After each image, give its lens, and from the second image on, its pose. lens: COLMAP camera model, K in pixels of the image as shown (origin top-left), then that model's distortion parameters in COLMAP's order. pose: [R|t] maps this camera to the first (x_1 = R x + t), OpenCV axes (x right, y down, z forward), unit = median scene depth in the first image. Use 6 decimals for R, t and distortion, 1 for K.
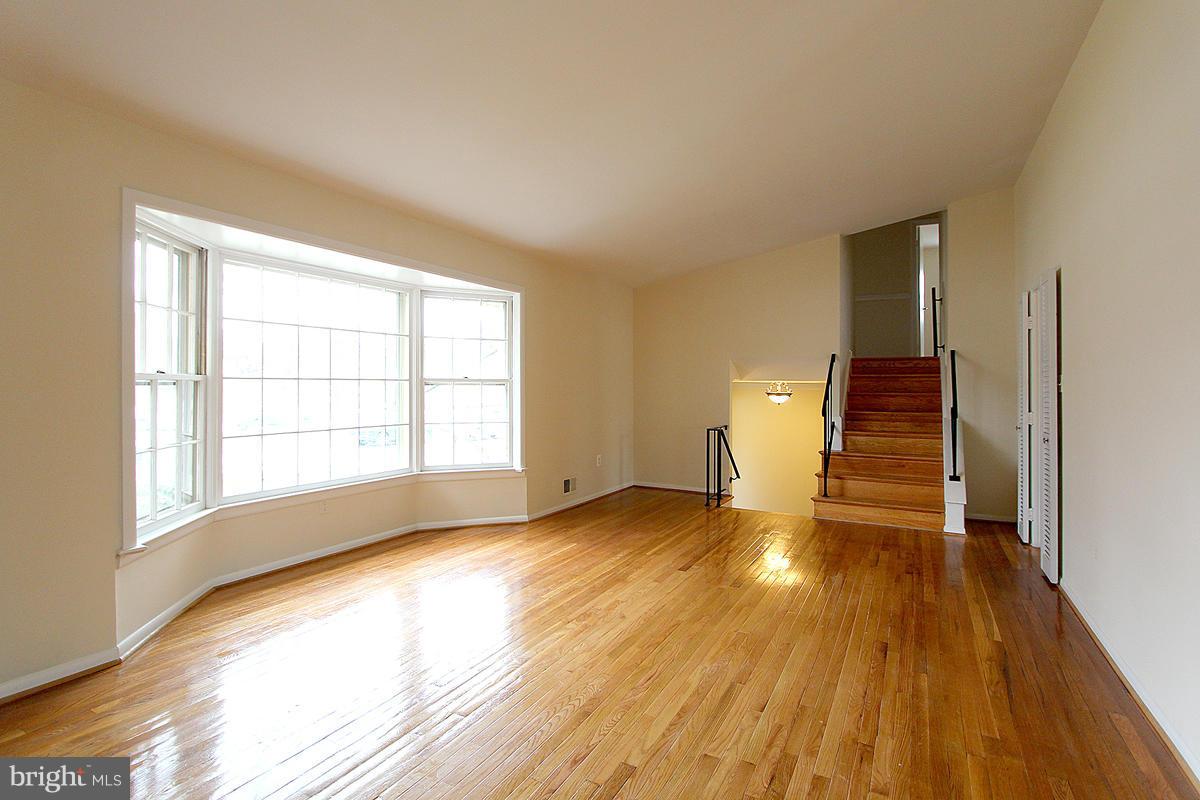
lens RADIAL K [[585.3, 0, 591.6], [0, 585.3, 393.0], [0, 0, 1]] dist [-0.017211, 0.000546]
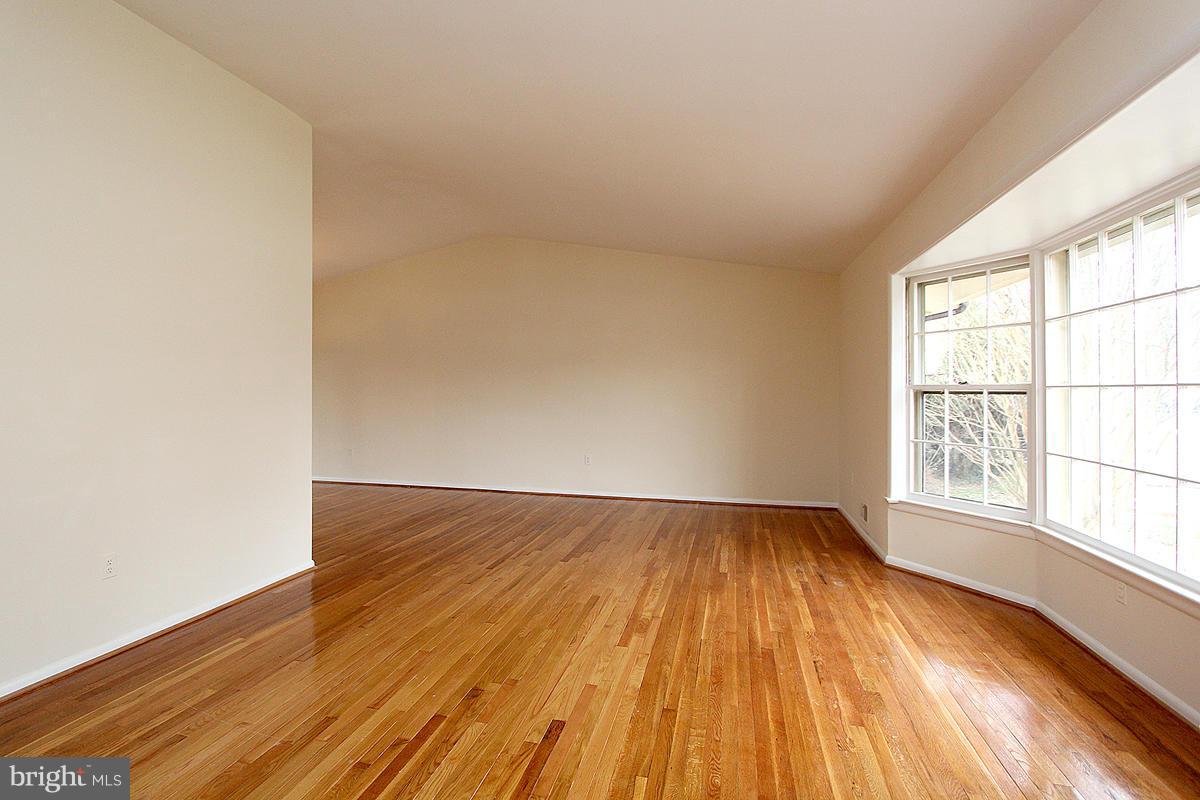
lens RADIAL K [[585.3, 0, 591.6], [0, 585.3, 393.0], [0, 0, 1]] dist [-0.017211, 0.000546]
pose [[-0.962647, -0.009026, -0.270608, 0.380927], [-0.014645, 0.999717, 0.018750, -0.033533], [0.270362, 0.022013, -0.962507, 2.104692]]
